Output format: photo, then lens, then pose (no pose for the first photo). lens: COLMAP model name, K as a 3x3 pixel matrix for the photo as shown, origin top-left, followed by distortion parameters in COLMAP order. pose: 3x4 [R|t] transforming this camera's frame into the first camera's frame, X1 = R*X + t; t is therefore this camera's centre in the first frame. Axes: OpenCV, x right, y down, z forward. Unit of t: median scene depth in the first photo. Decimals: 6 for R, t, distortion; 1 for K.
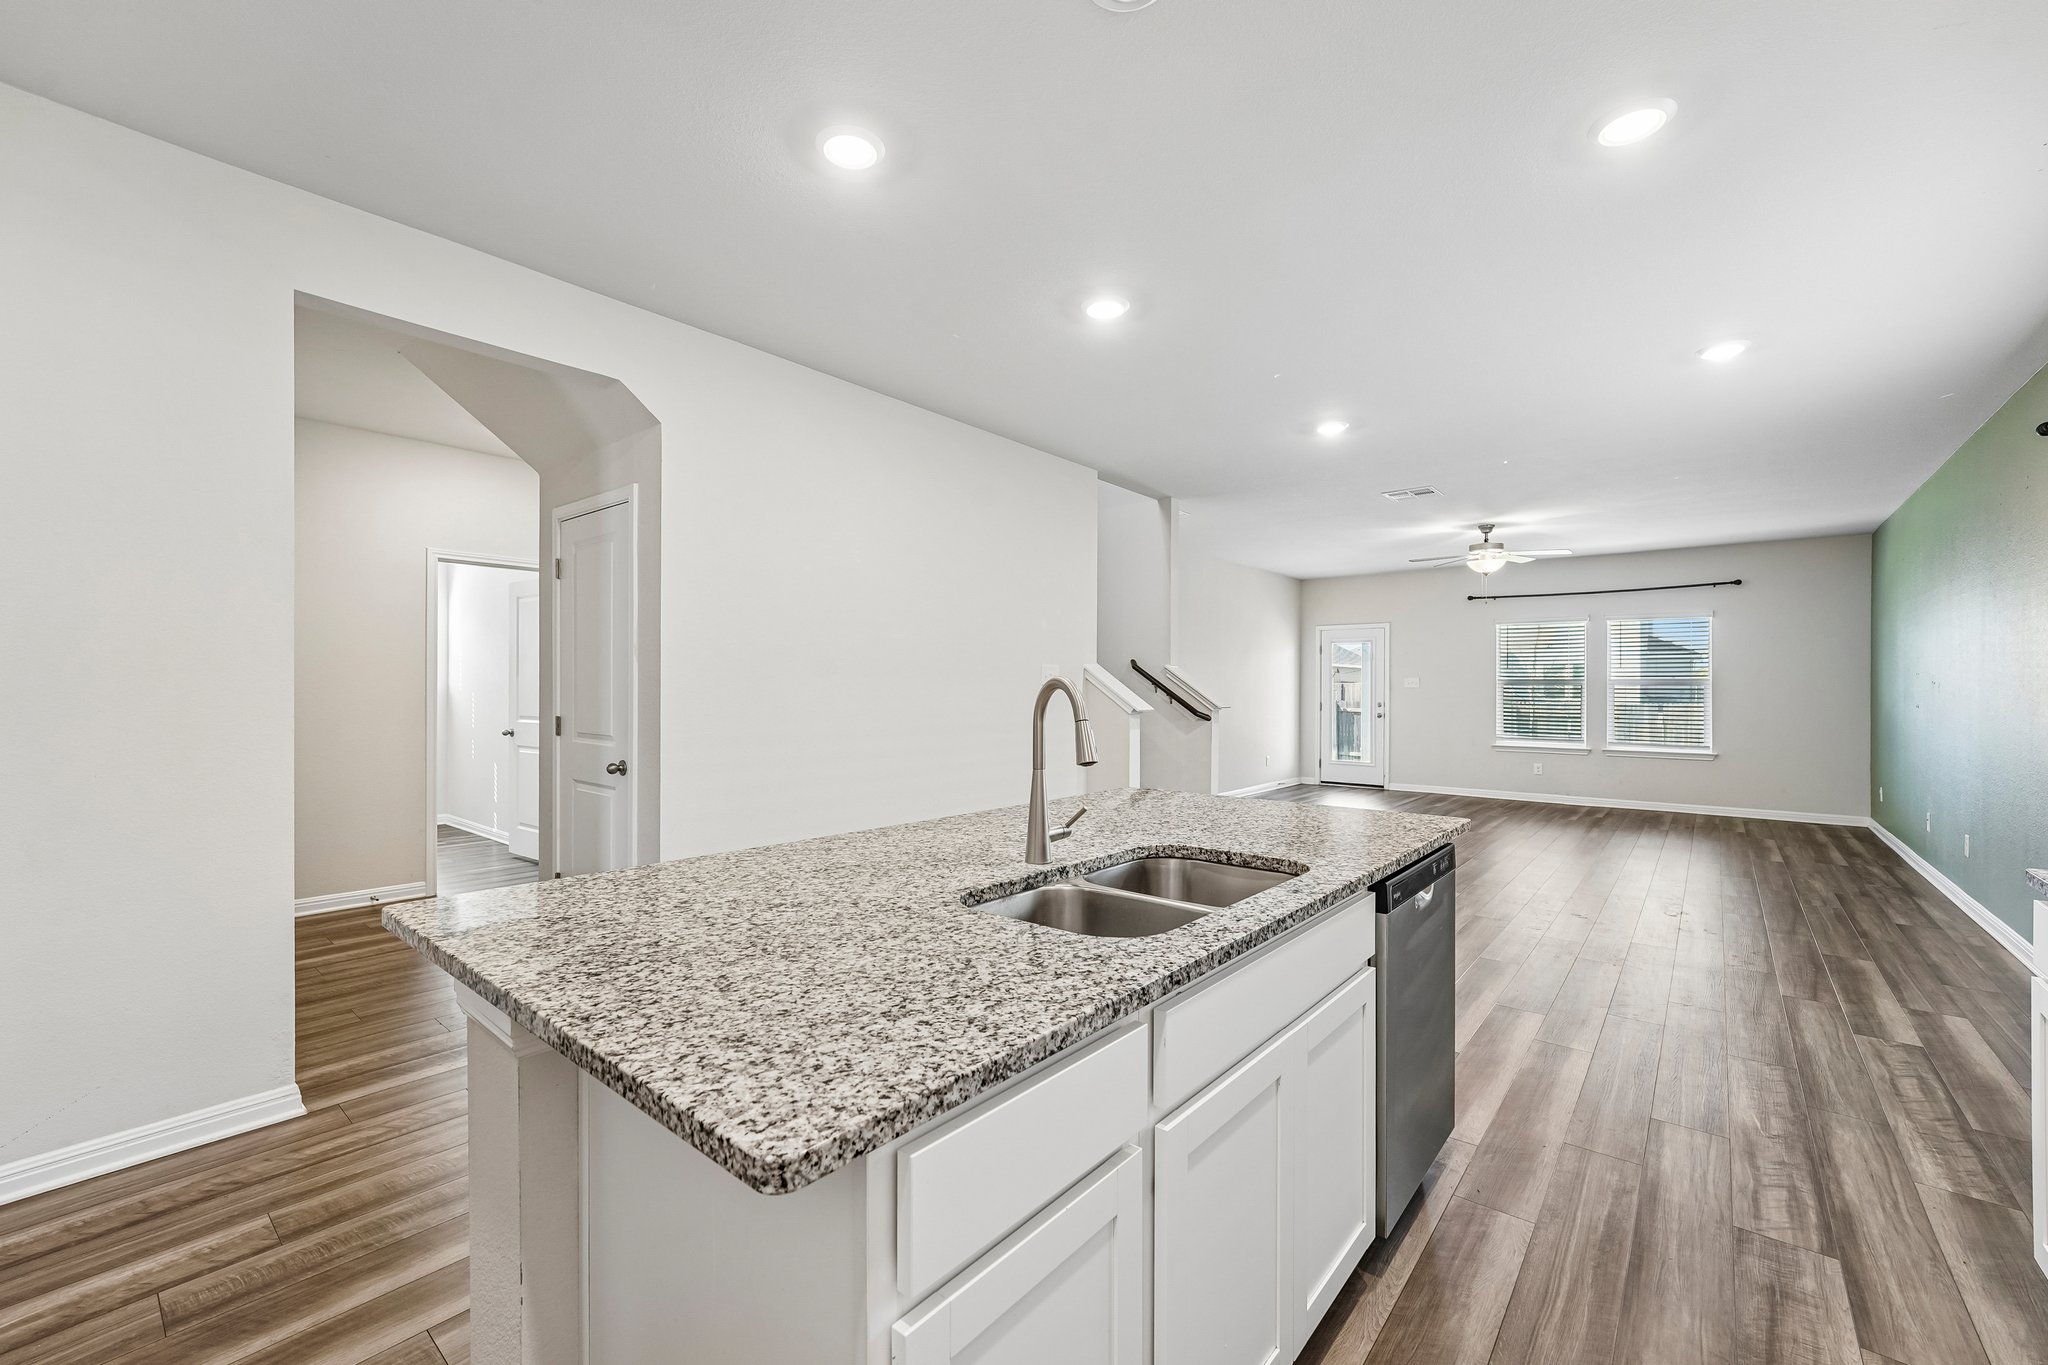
lens RADIAL K [[834.2, 0, 1022.4], [0, 834.2, 694.5], [0, 0, 1]] dist [-0.018643, 0.003511]
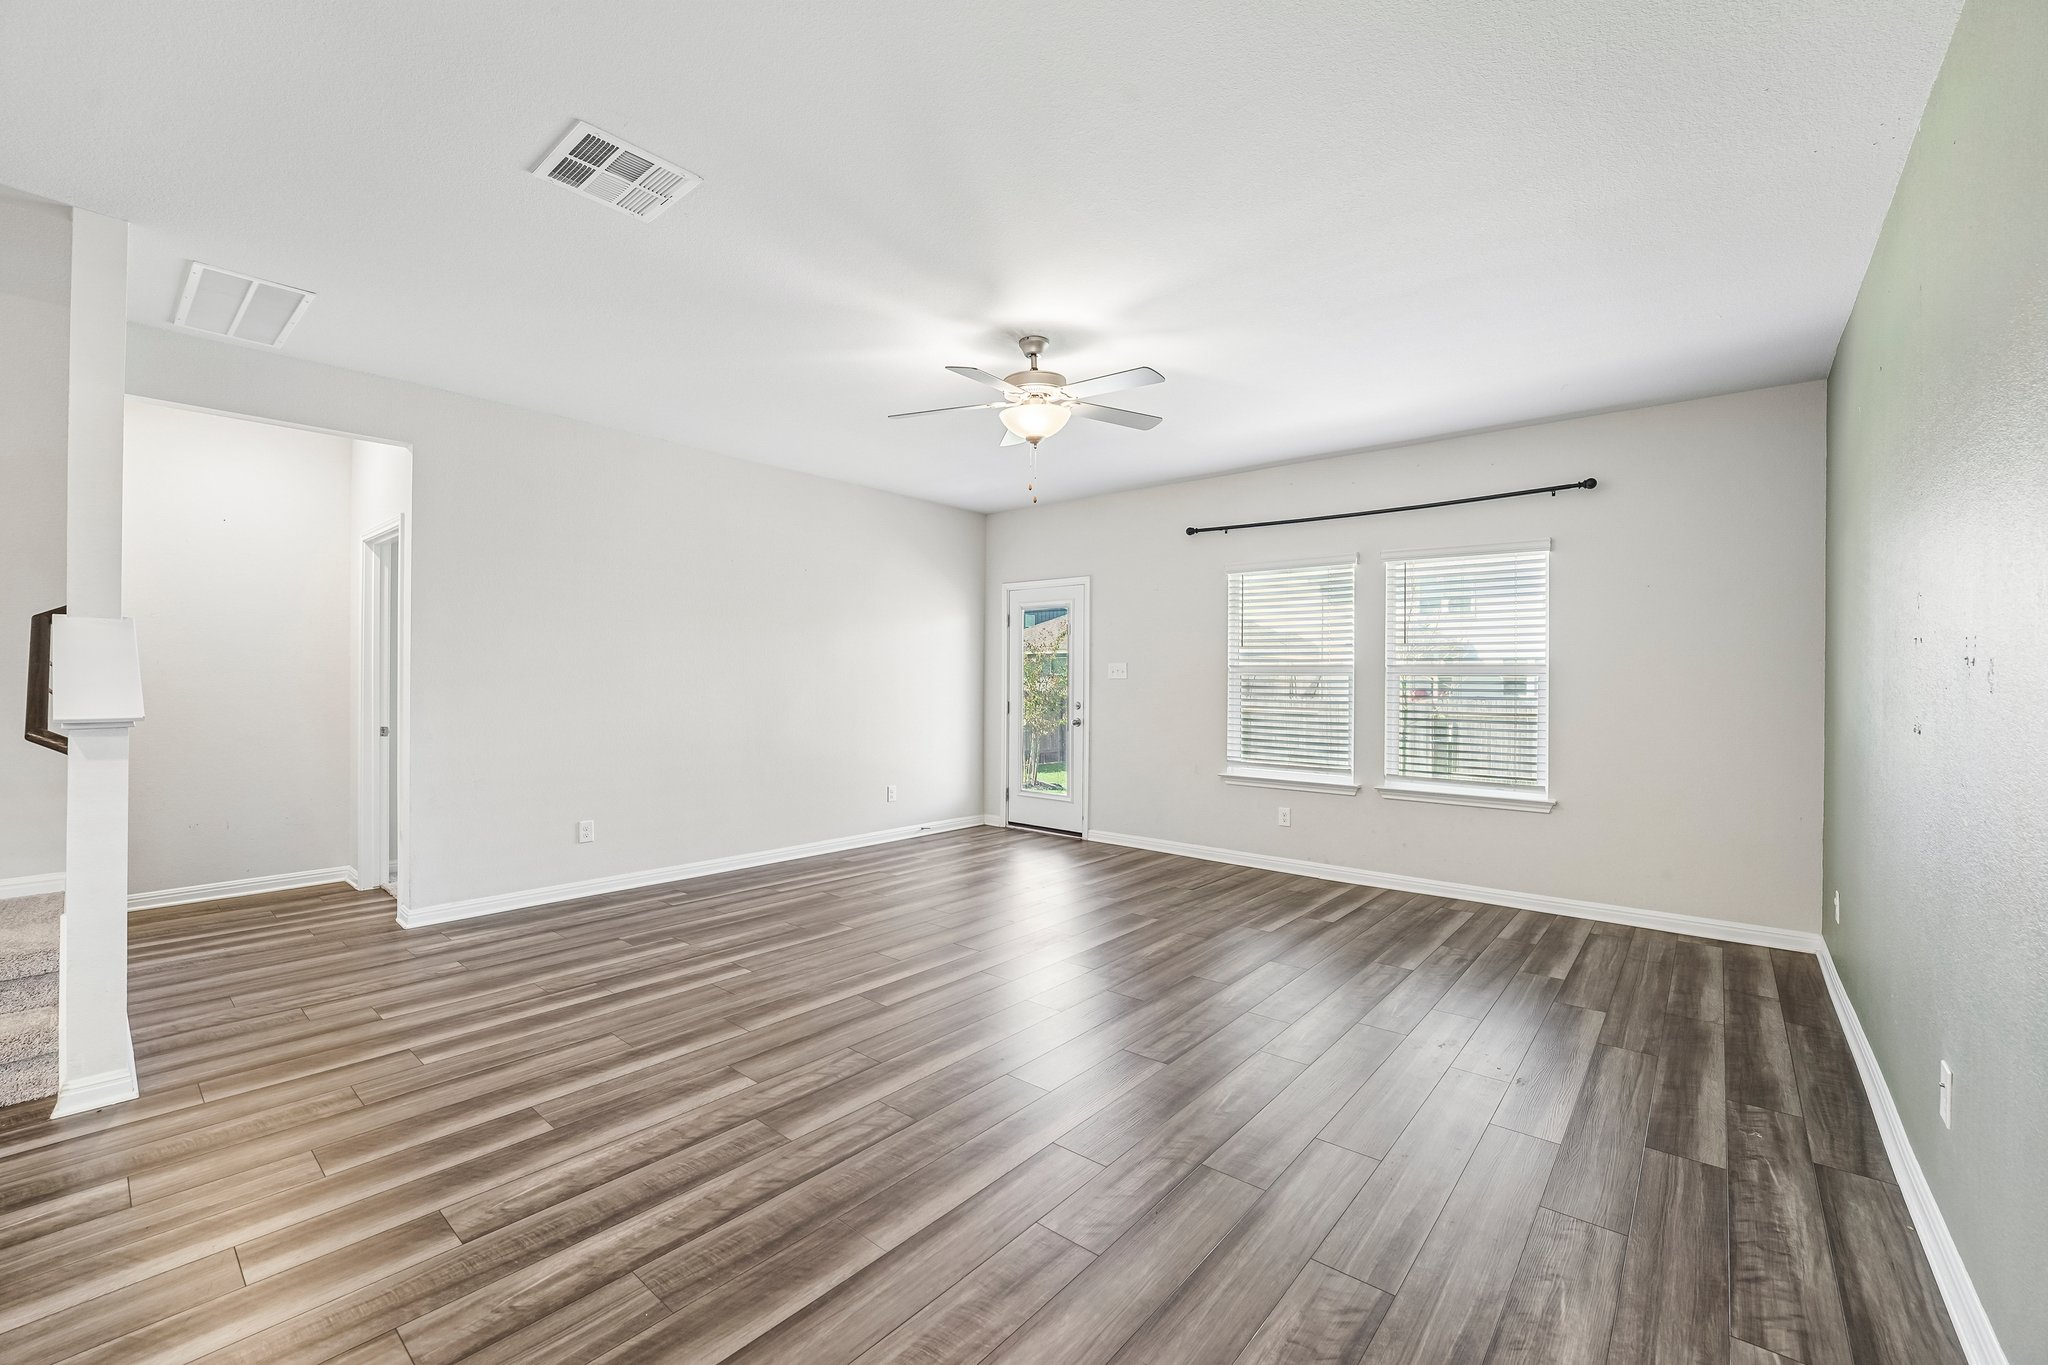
lens RADIAL K [[834.2, 0, 1009.0], [0, 834.2, 672.1], [0, 0, 1]] dist [-0.018643, 0.003511]
pose [[0.999815, 0.004496, -0.018695, 0.525070], [-0.004869, 0.999789, -0.019962, -0.000118], [0.018601, 0.020049, 0.999626, 0.487085]]
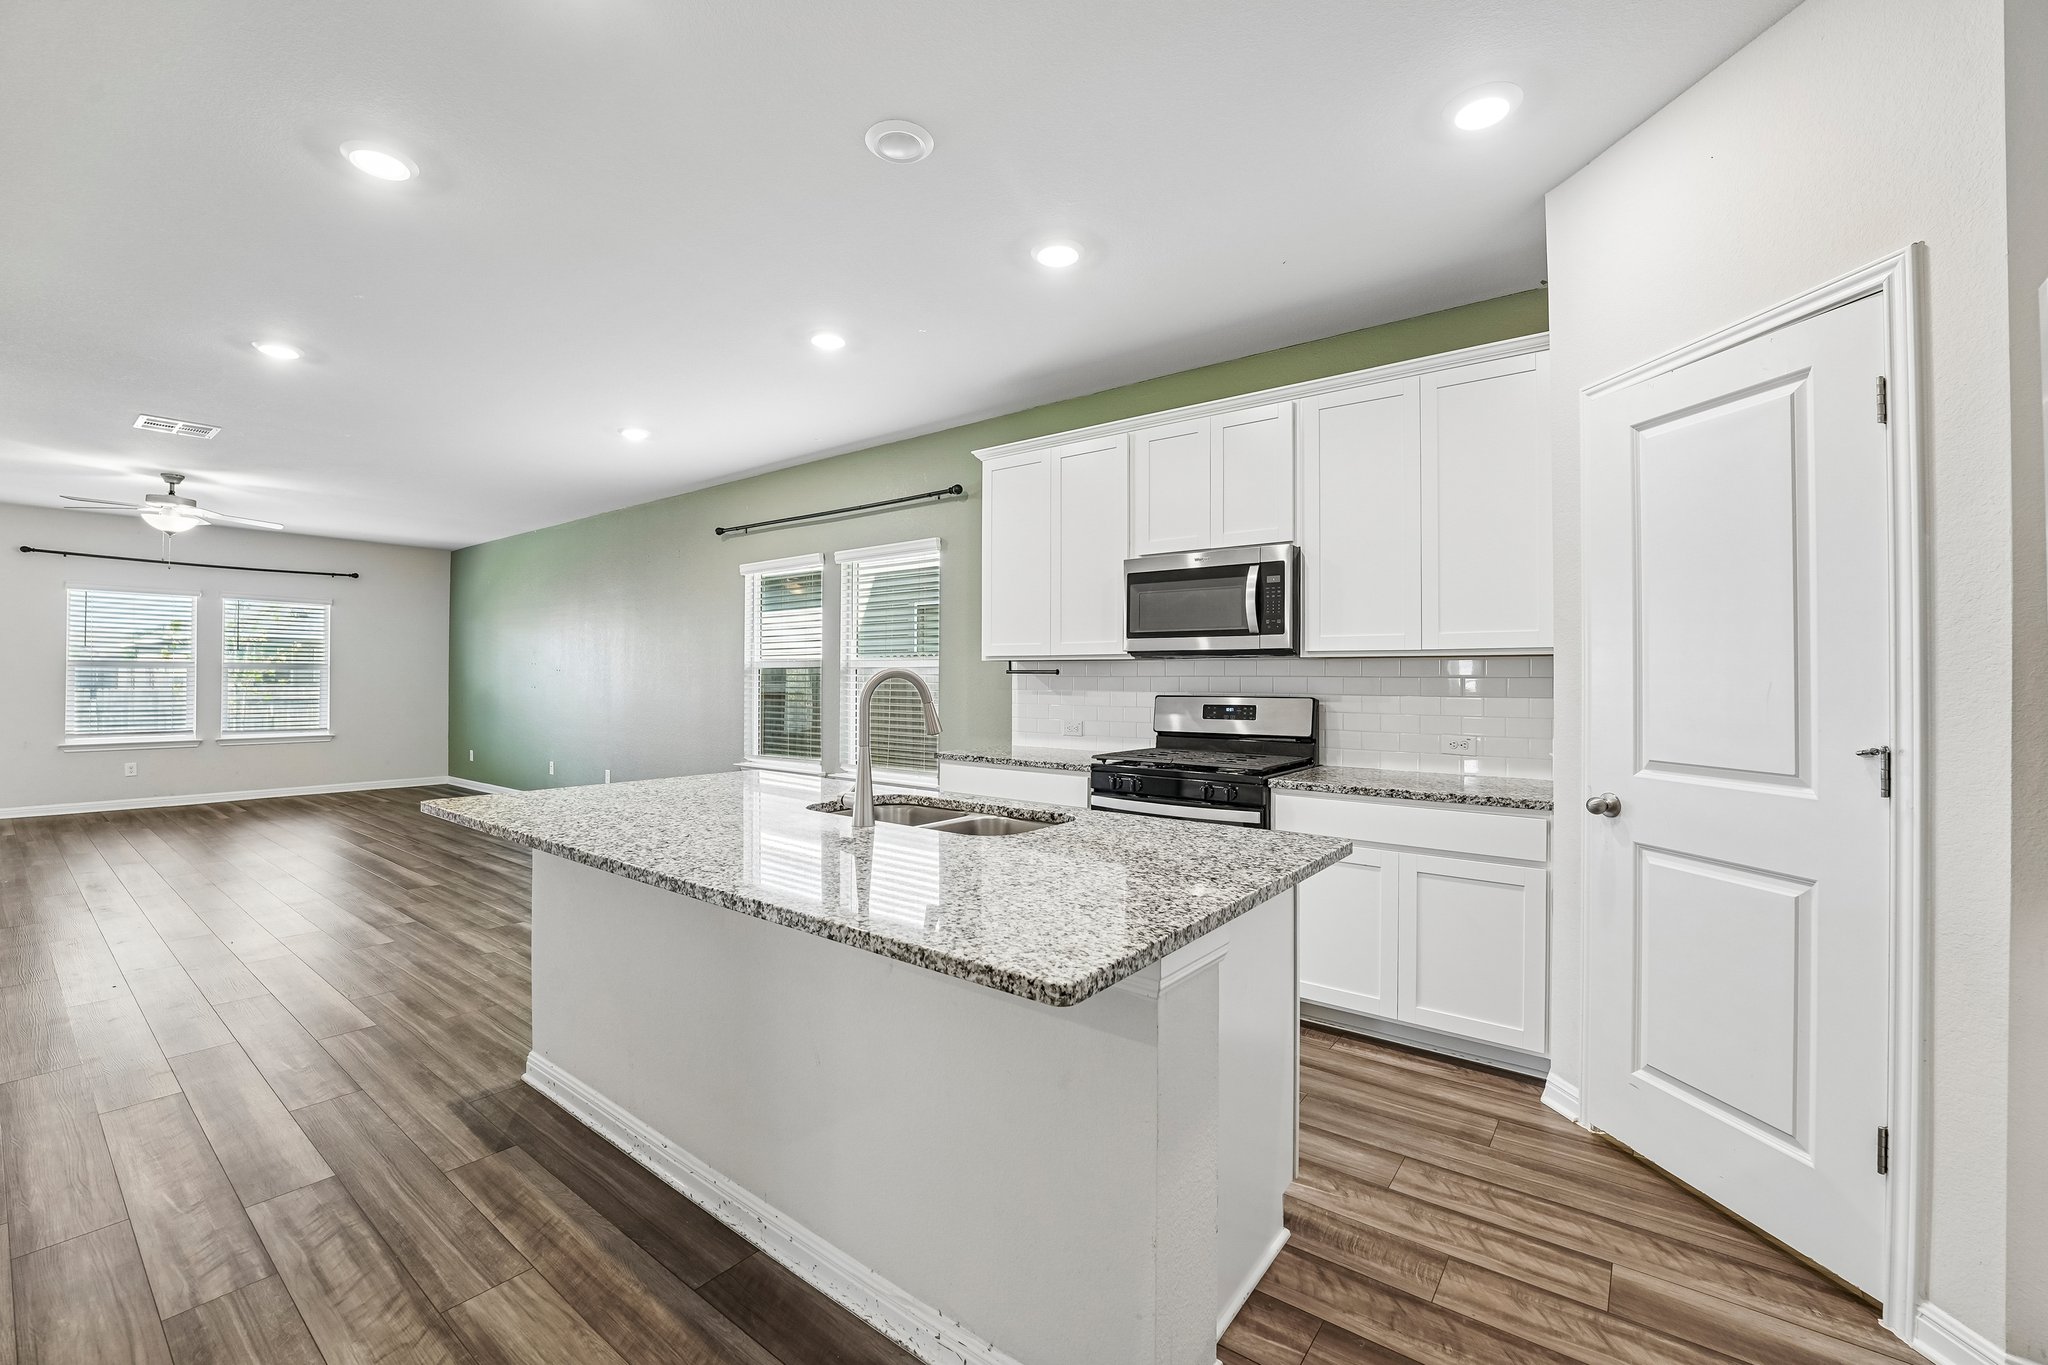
lens RADIAL K [[834.2, 0, 1006.7], [0, 834.2, 678.0], [0, 0, 1]] dist [-0.018643, 0.003511]
pose [[-0.034097, -0.004061, 0.999410, -0.261813], [0.002691, 0.999988, 0.004155, -0.003278], [-0.999415, 0.002831, -0.034086, 0.187330]]
